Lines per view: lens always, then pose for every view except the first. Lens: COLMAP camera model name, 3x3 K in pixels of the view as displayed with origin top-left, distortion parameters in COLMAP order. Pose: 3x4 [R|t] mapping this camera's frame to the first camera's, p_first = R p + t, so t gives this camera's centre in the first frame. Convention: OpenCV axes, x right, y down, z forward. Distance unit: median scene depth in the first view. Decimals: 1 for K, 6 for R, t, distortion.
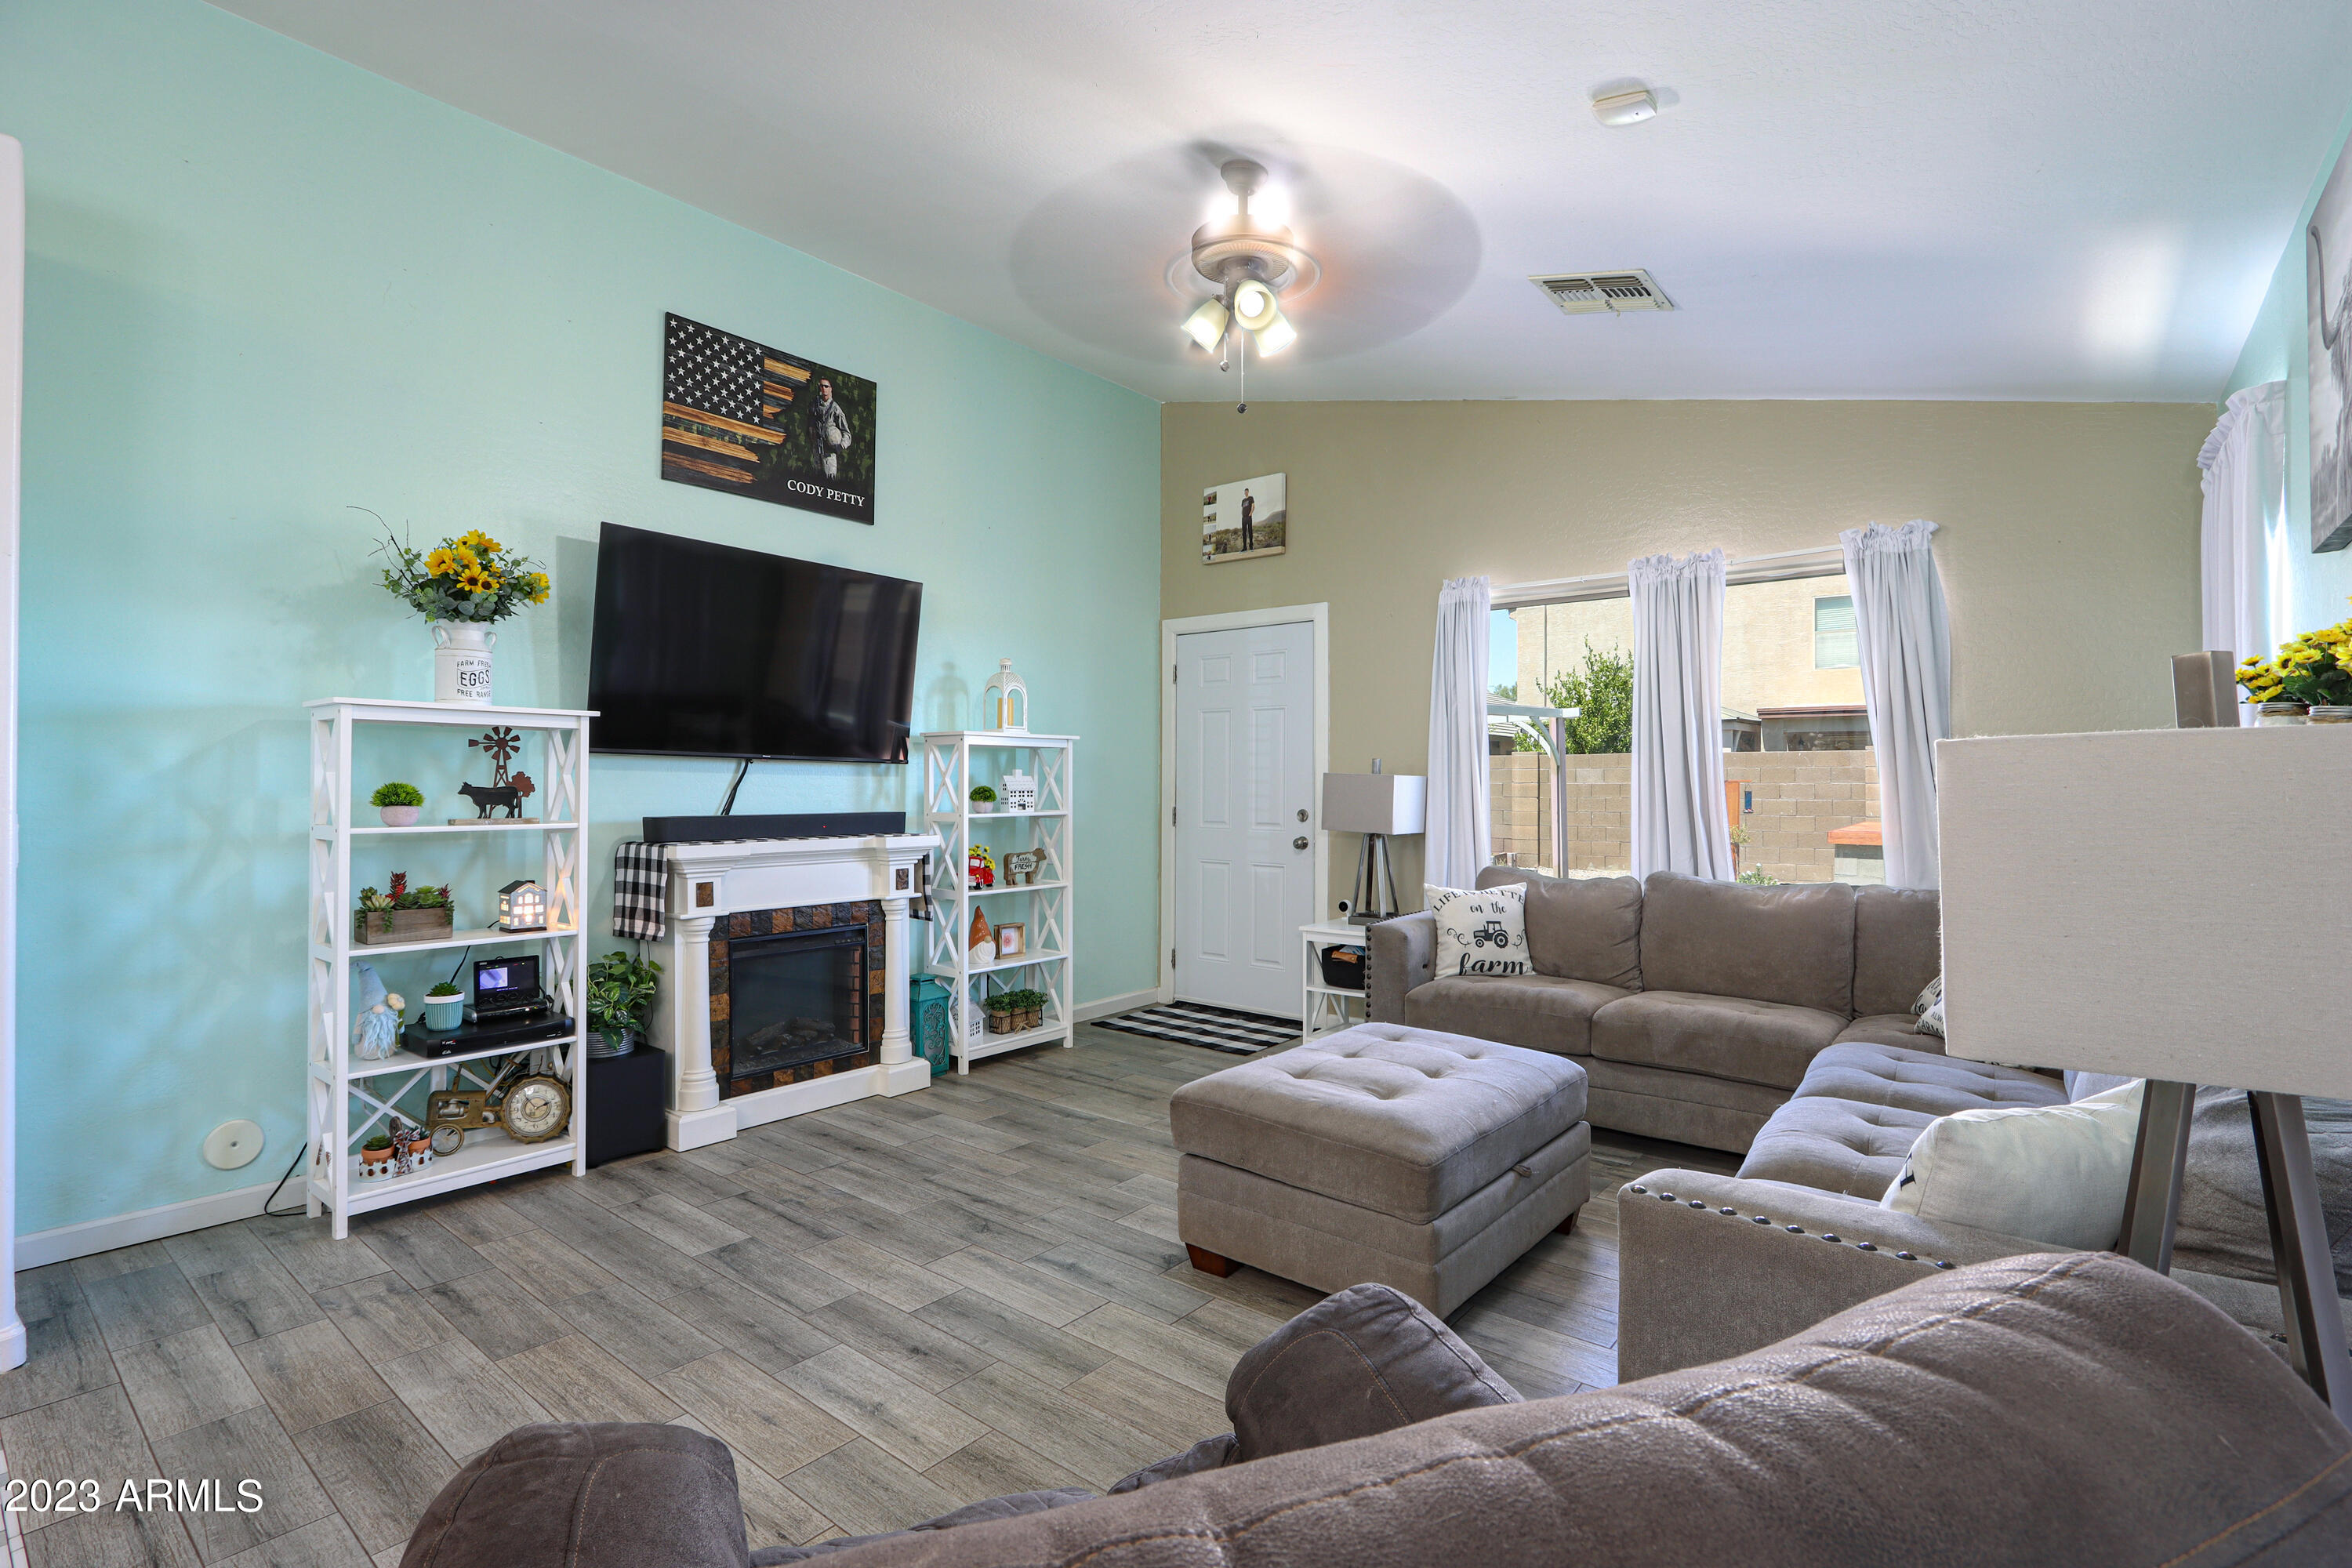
lens RADIAL K [[1125.2, 0, 1177.8], [0, 1125.2, 771.9], [0, 0, 1]] dist [-0.018340, 0.002355]
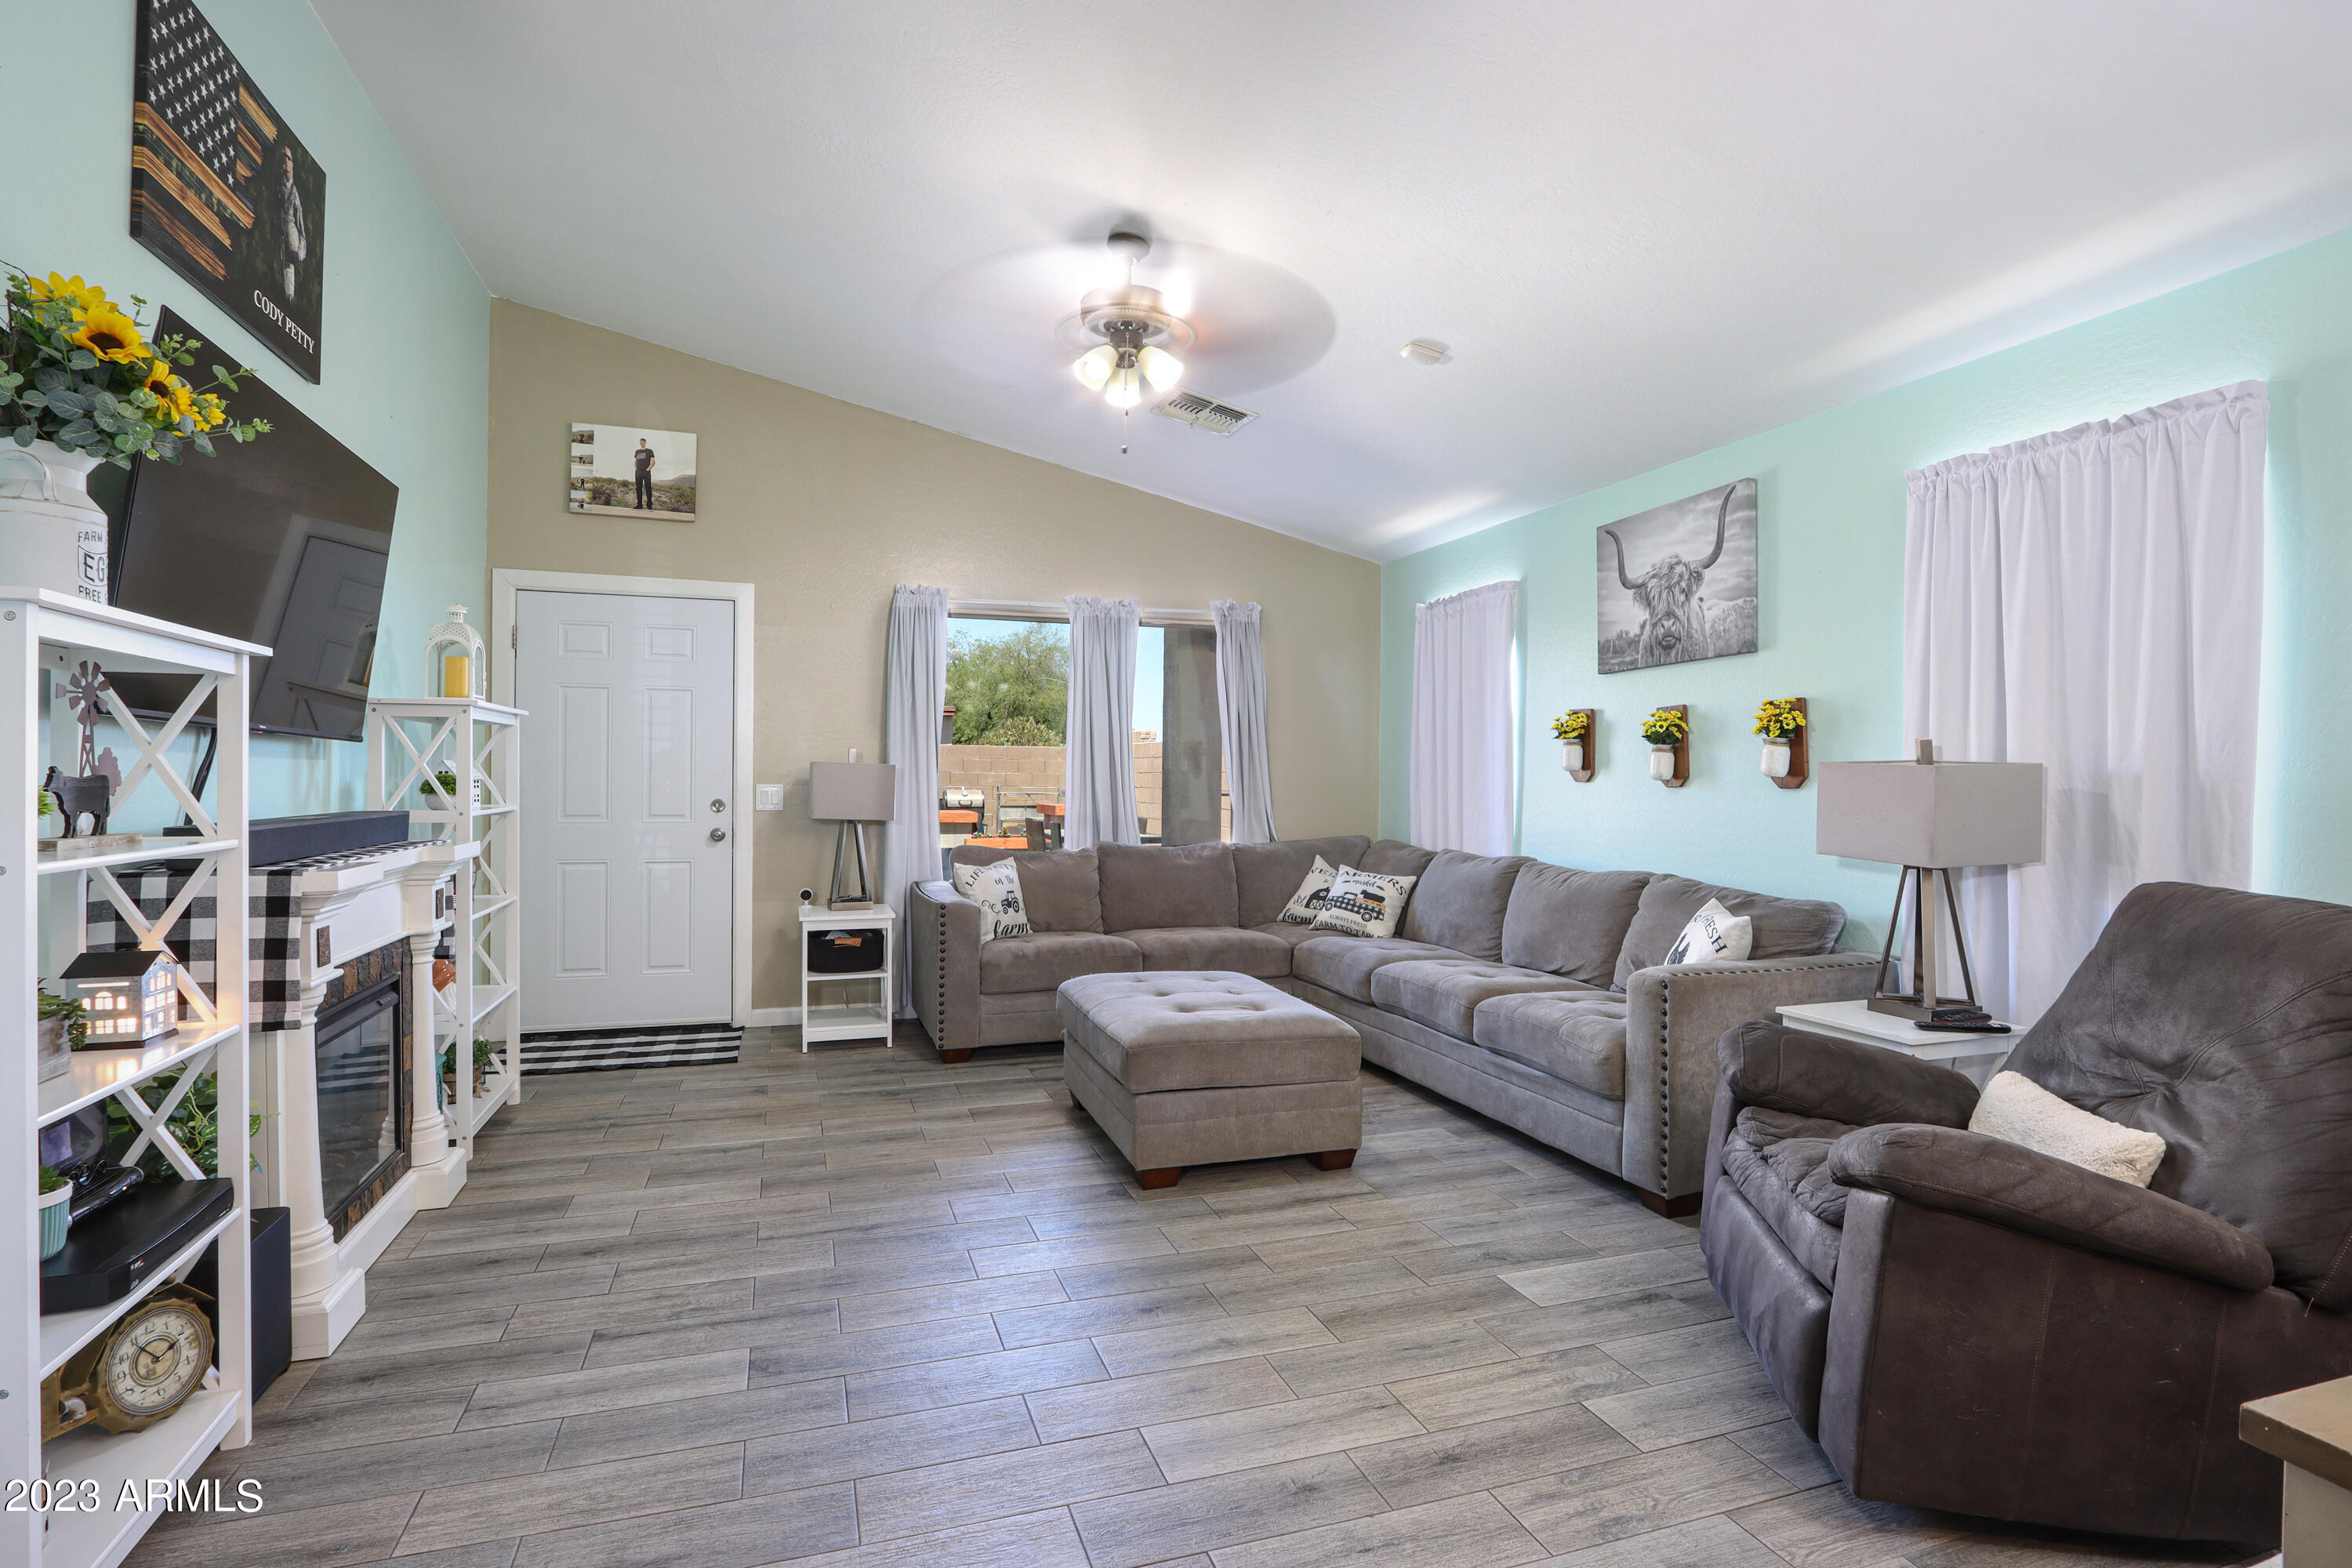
lens RADIAL K [[1125.2, 0, 1162.8], [0, 1125.2, 777.8], [0, 0, 1]] dist [-0.018340, 0.002355]
pose [[0.532398, 0.000377, 0.846494, -0.654203], [-0.014985, 0.999847, 0.008979, 0.001562], [-0.846362, -0.017465, 0.532322, 0.249884]]
